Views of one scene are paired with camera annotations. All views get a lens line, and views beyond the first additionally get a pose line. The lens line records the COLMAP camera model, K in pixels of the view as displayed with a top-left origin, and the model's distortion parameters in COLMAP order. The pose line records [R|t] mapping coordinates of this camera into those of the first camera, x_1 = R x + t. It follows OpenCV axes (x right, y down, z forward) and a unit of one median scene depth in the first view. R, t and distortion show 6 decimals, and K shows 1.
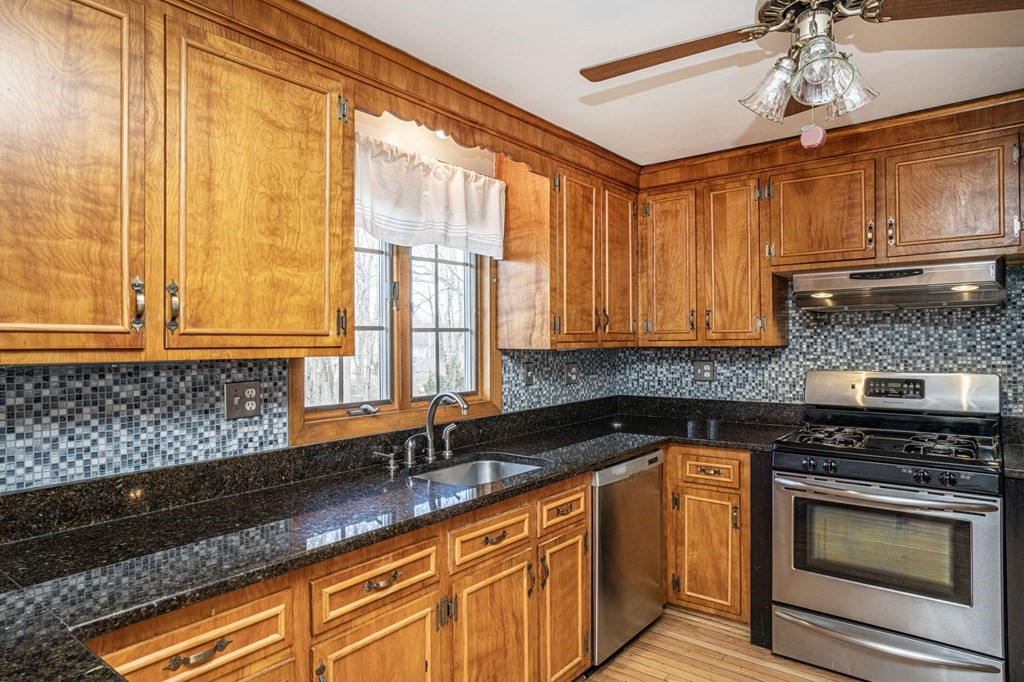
lens RADIAL K [[598.8, 0, 512.0], [0, 598.8, 341.0], [0, 0, 1]] dist [-0.060654, 0.043740]
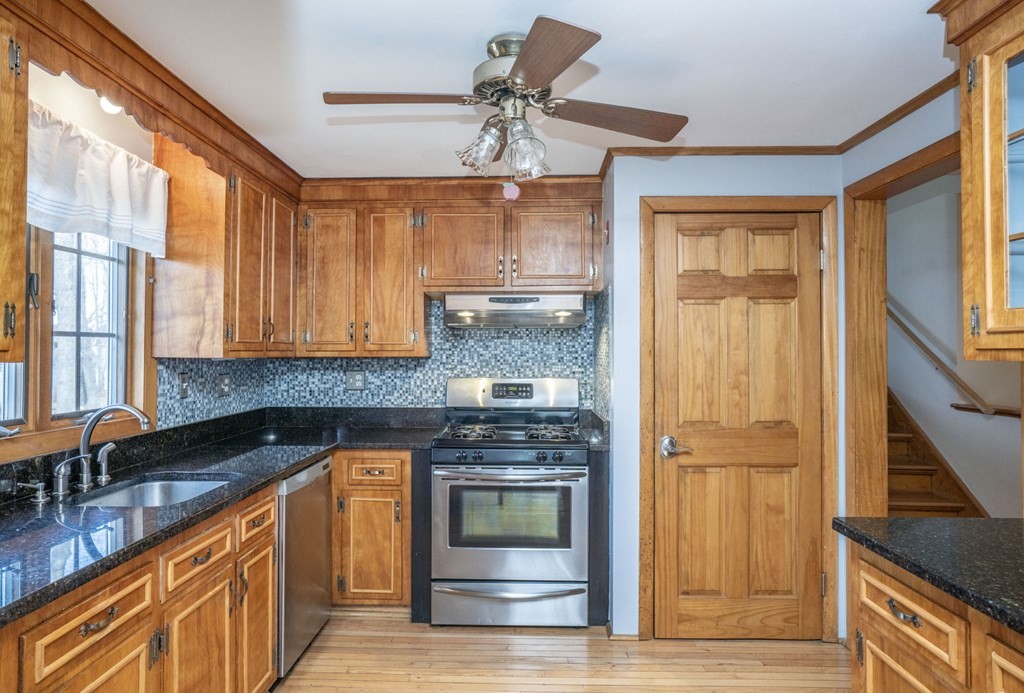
lens RADIAL K [[615.3, 0, 498.6], [0, 615.3, 344.4], [0, 0, 1]] dist [-0.053477, 0.024673]
pose [[0.802266, 0.018841, 0.596670, -0.159927], [-0.008564, 0.999762, -0.020054, 0.007775], [-0.596906, 0.010978, 0.802236, -0.032182]]
